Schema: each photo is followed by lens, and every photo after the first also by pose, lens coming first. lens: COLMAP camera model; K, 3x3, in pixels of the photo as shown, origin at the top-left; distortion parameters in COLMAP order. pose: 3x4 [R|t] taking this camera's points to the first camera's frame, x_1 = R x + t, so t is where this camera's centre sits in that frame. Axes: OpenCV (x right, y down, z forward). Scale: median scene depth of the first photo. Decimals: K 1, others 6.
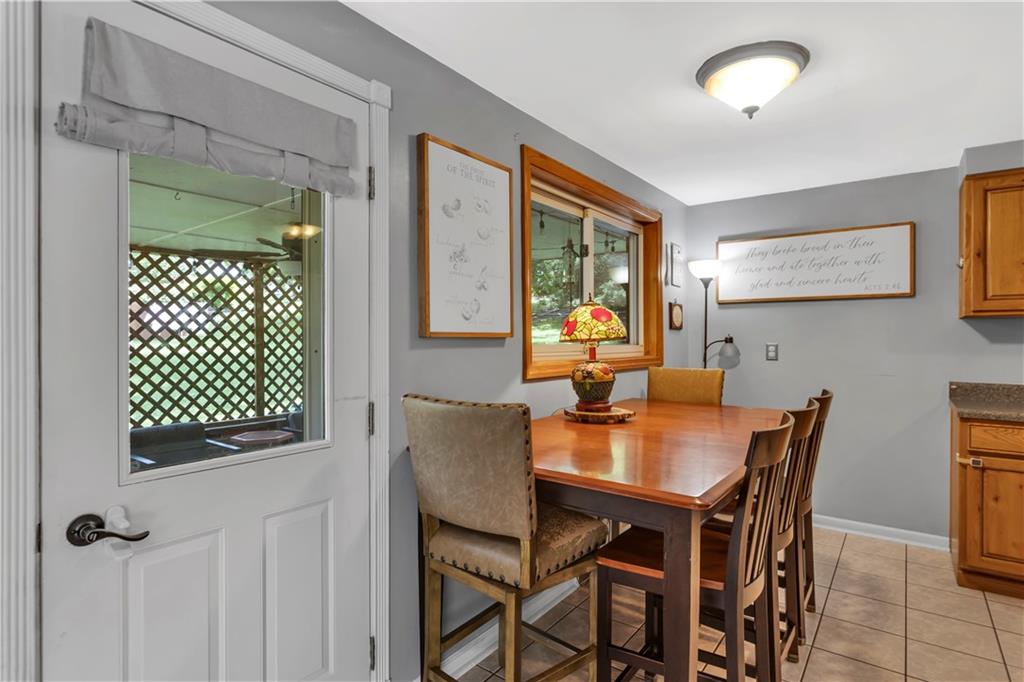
lens RADIAL K [[532.2, 0, 512.0], [0, 532.2, 341.0], [0, 0, 1]] dist [-0.018827, 0.001472]
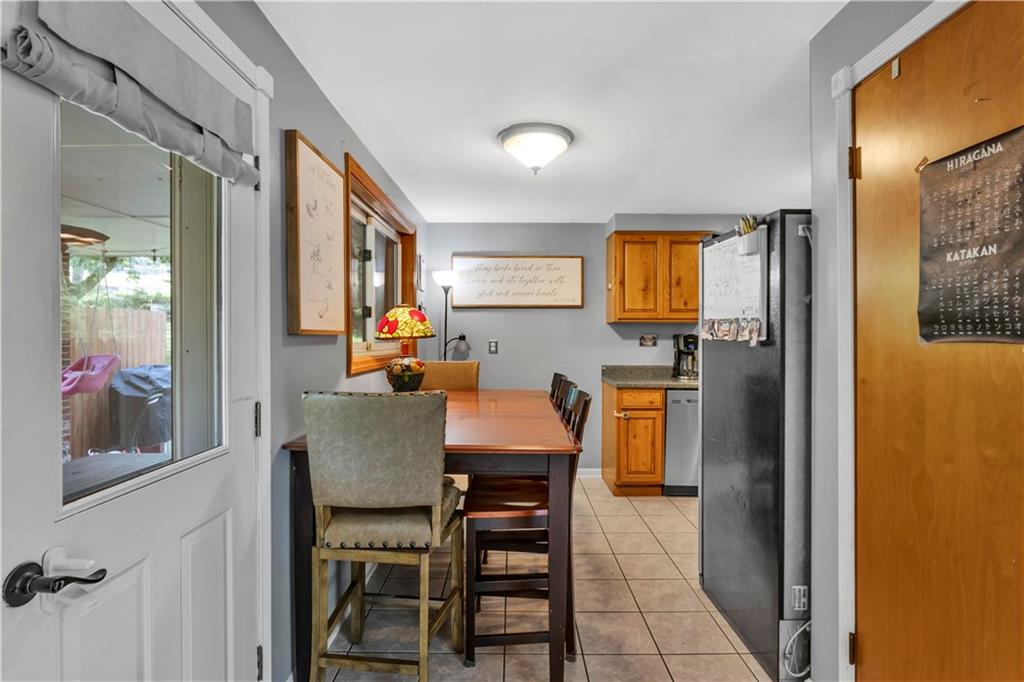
lens RADIAL K [[507.3, 0, 519.5], [0, 507.3, 342.4], [0, 0, 1]] dist [-0.032647, 0.000168]
pose [[0.789577, -0.006354, 0.613619, -0.334118], [0.002298, 0.999970, 0.007398, 0.001098], [-0.613647, -0.004431, 0.789568, -0.002825]]
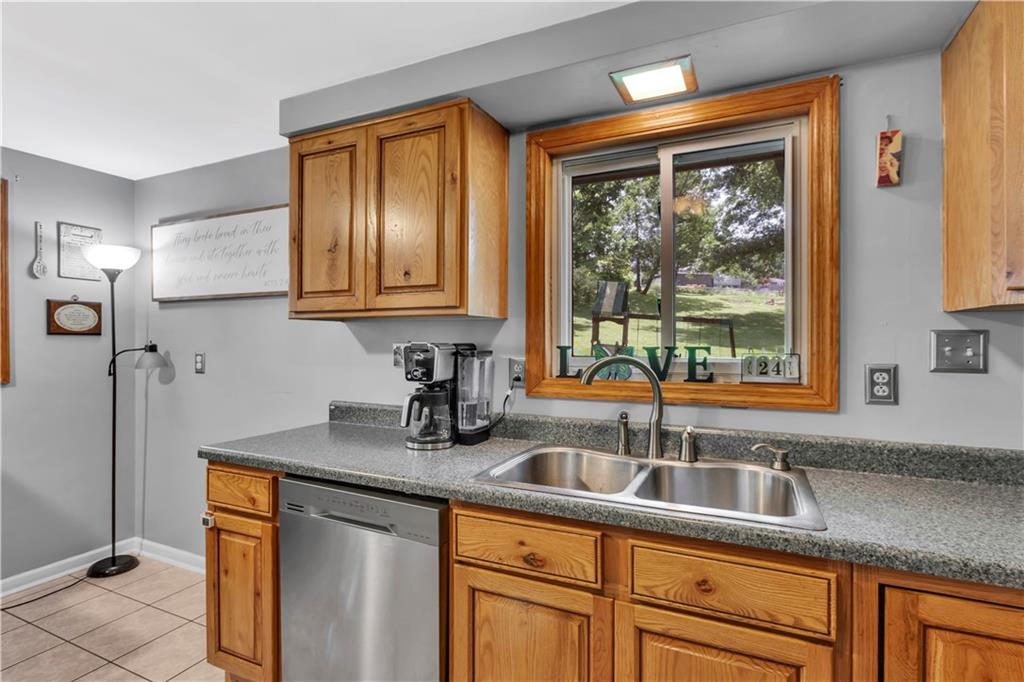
lens RADIAL K [[489.2, 0, 512.0], [0, 489.2, 341.0], [0, 0, 1]] dist [-0.002387, -0.000074]
pose [[0.976019, 0.002123, 0.217676, 1.274202], [-0.000722, 0.999979, -0.006517, -0.013051], [-0.217685, 0.006204, 0.975999, 0.281952]]
